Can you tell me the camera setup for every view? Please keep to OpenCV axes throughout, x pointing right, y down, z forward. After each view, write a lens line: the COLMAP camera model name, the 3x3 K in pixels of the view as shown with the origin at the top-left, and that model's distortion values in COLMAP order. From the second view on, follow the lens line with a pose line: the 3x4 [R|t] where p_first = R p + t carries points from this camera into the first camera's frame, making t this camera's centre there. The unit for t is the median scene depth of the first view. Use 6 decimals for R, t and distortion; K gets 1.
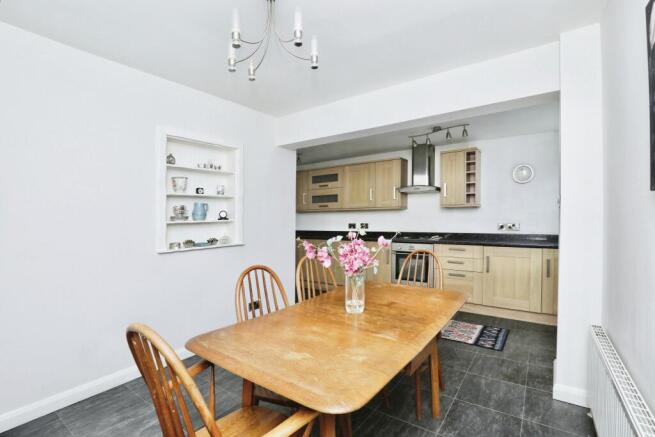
lens RADIAL K [[298.6, 0, 330.4], [0, 298.6, 217.3], [0, 0, 1]] dist [0.001741, 0.000073]
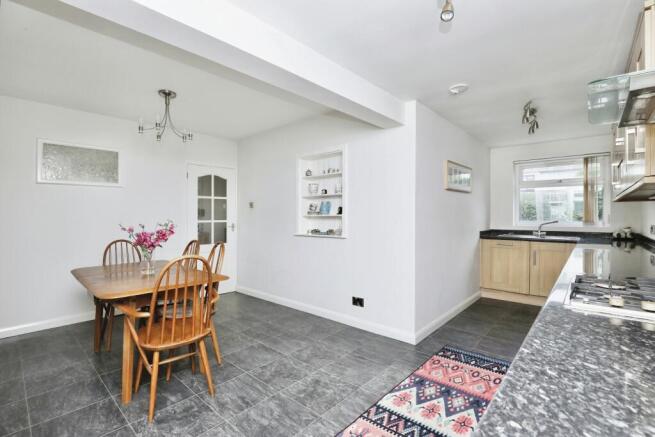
lens RADIAL K [[298.6, 0, 330.7], [0, 298.6, 215.9], [0, 0, 1]] dist [0.001741, 0.000073]
pose [[-0.108920, 0.004871, -0.994039, 0.839062], [-0.005710, 0.999968, 0.005526, 0.007985], [0.994034, 0.006278, -0.108889, 1.164981]]
